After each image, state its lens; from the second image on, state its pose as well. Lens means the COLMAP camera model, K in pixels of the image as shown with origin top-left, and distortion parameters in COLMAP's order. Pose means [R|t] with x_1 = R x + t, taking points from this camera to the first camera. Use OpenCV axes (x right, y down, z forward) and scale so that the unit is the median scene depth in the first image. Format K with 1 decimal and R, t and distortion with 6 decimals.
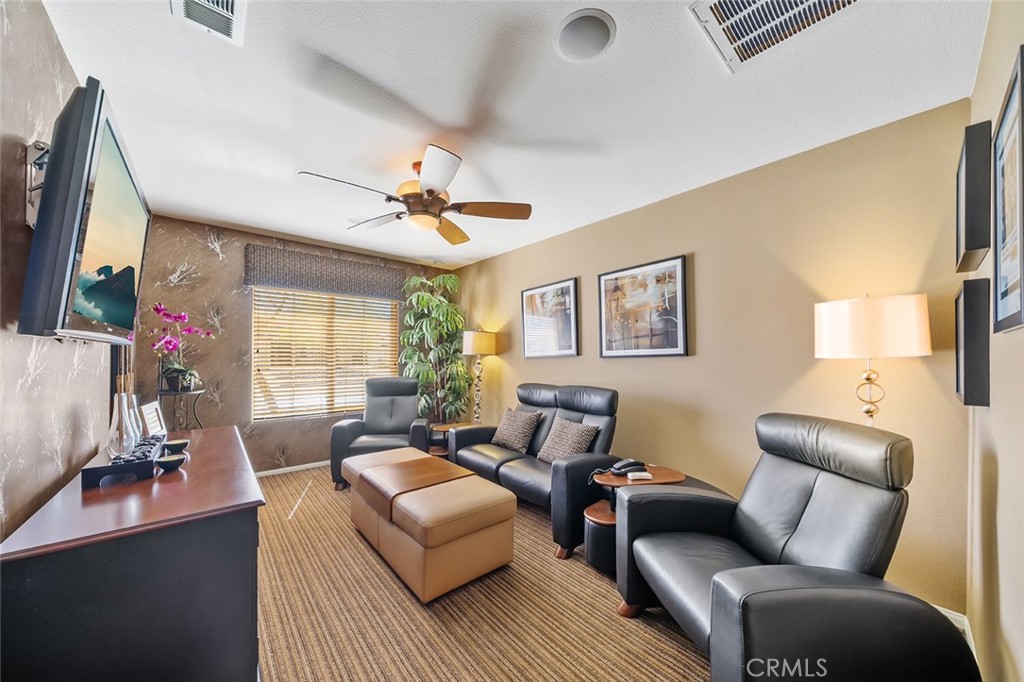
lens RADIAL K [[352.1, 0, 515.0], [0, 352.1, 355.2], [0, 0, 1]] dist [-0.000021, -0.000059]
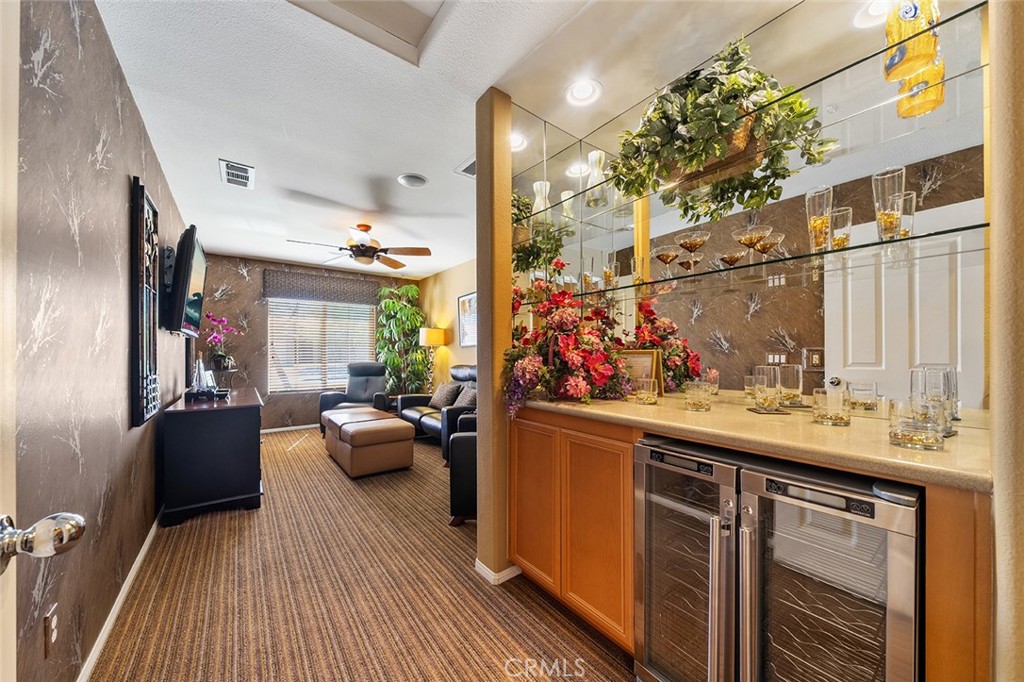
lens RADIAL K [[360.5, 0, 509.3], [0, 360.5, 352.5], [0, 0, 1]] dist [0.000024, 0.000005]
pose [[0.997074, -0.006708, -0.076152, 0.339103], [0.006804, 0.999976, 0.001006, 0.029867], [0.076144, -0.001521, 0.997096, -0.384427]]
